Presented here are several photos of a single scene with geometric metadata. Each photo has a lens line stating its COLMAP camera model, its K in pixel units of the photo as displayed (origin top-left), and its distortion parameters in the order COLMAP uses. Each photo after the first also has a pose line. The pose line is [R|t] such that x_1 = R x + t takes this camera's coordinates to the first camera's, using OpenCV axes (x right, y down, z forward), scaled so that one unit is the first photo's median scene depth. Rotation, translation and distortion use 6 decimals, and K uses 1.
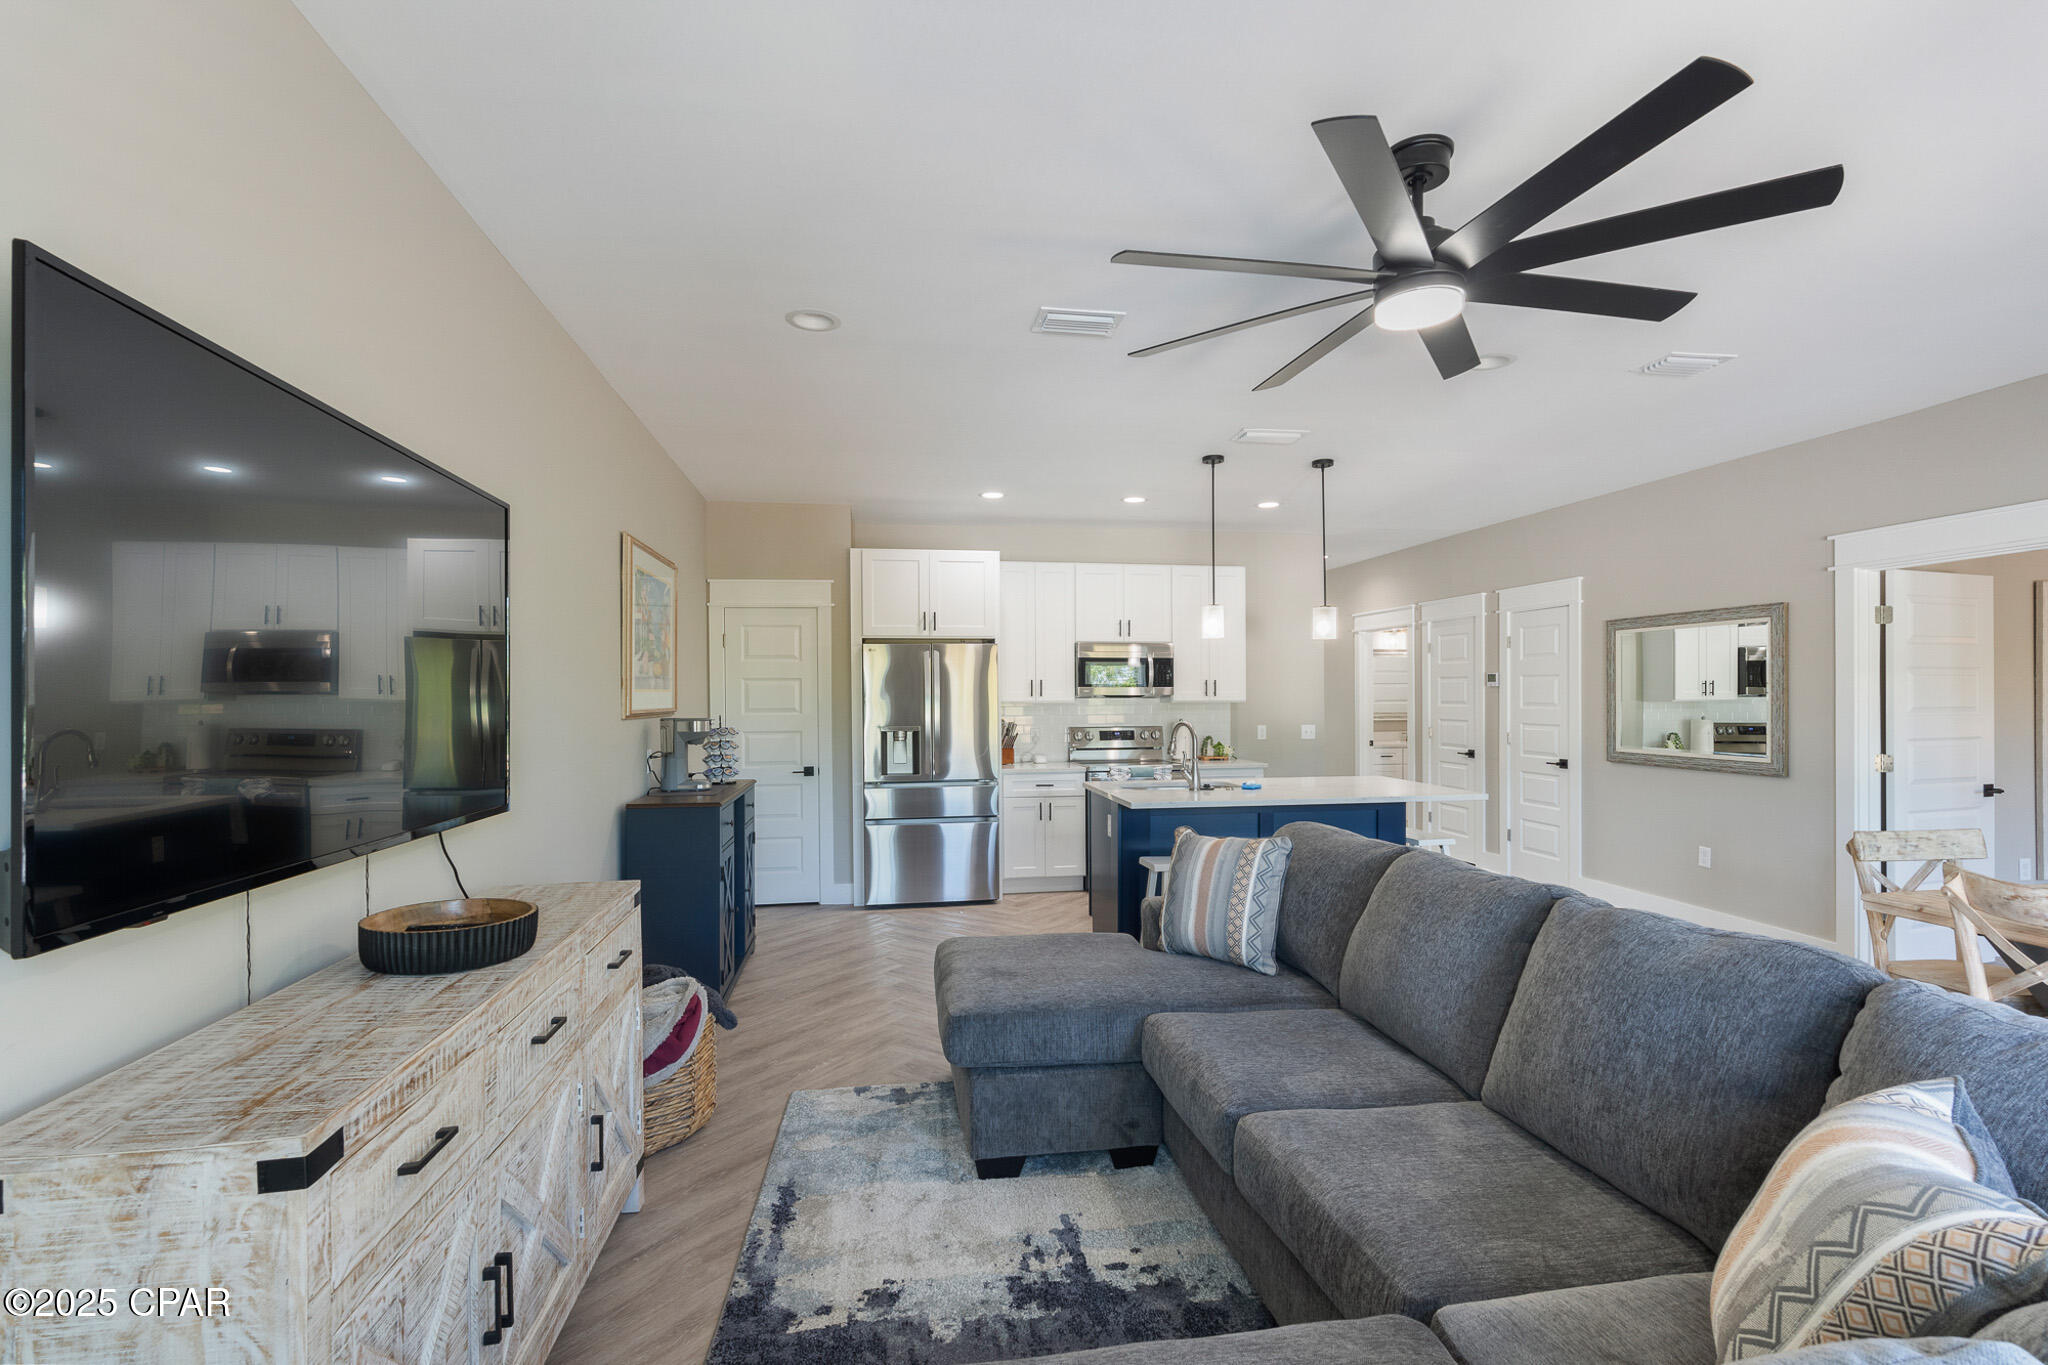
lens RADIAL K [[936.6, 0, 1019.2], [0, 936.6, 694.9], [0, 0, 1]] dist [0.005480, -0.001173]
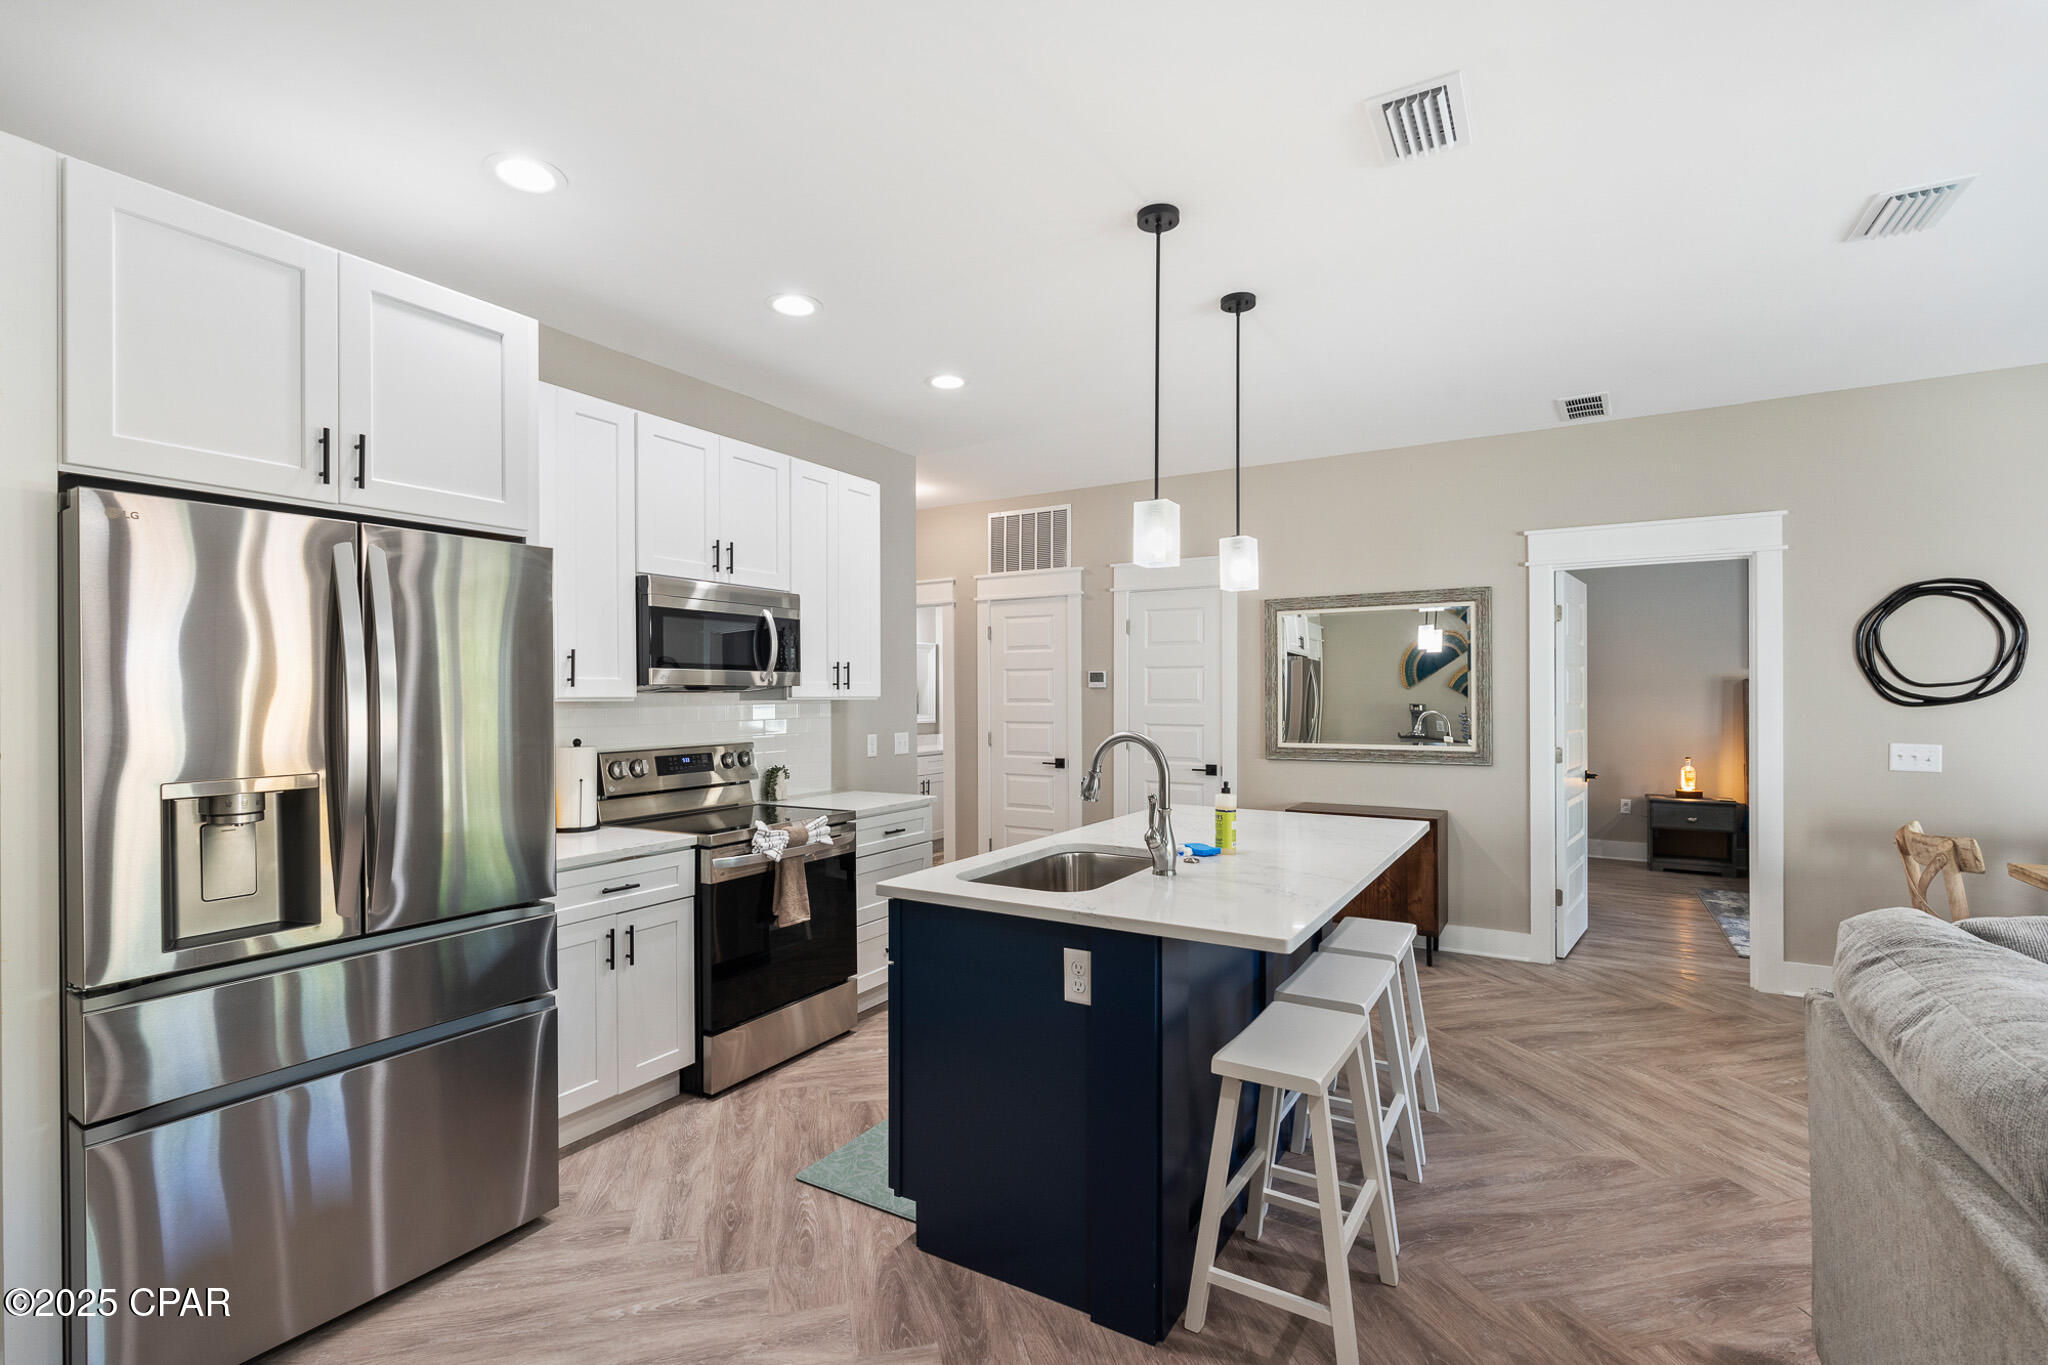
lens RADIAL K [[936.6, 0, 1014.4], [0, 936.6, 695.2], [0, 0, 1]] dist [0.005480, -0.001173]
pose [[0.649843, -0.001520, 0.760067, -0.180555], [-0.003875, 0.999978, 0.005313, 0.002174], [-0.760058, -0.006398, 0.649823, 0.539495]]
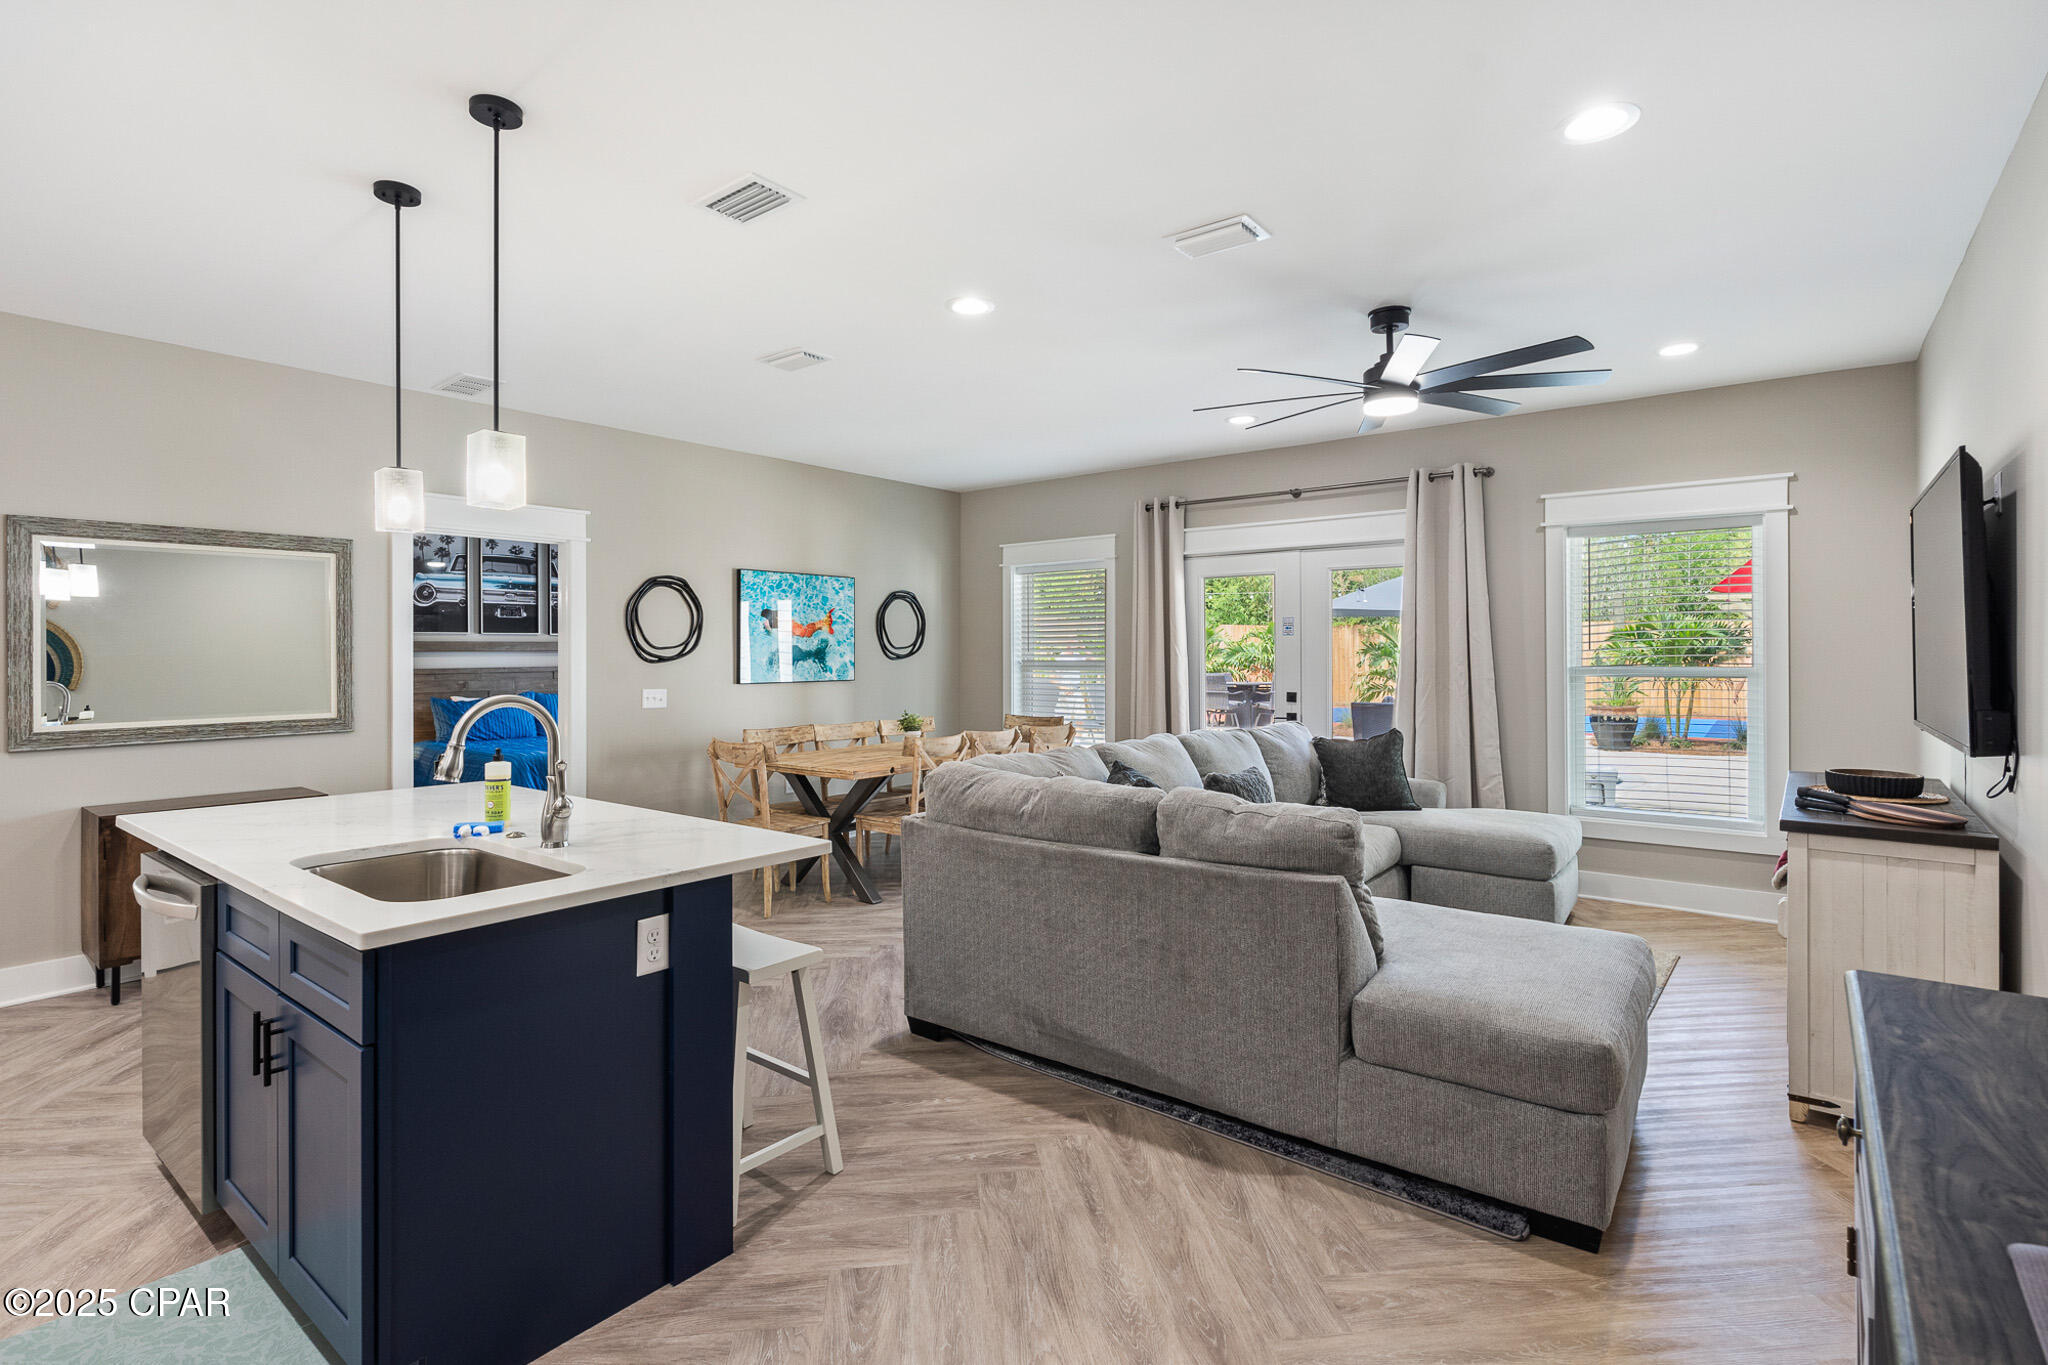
lens RADIAL K [[991.5, 0, 1016.9], [0, 991.5, 652.1], [0, 0, 1]] dist [-0.004152, -0.000384]
pose [[-0.670103, 0.004222, 0.742256, -0.240102], [-0.000857, 0.999979, -0.006462, 0.005740], [-0.742267, -0.004966, -0.670086, 0.837356]]
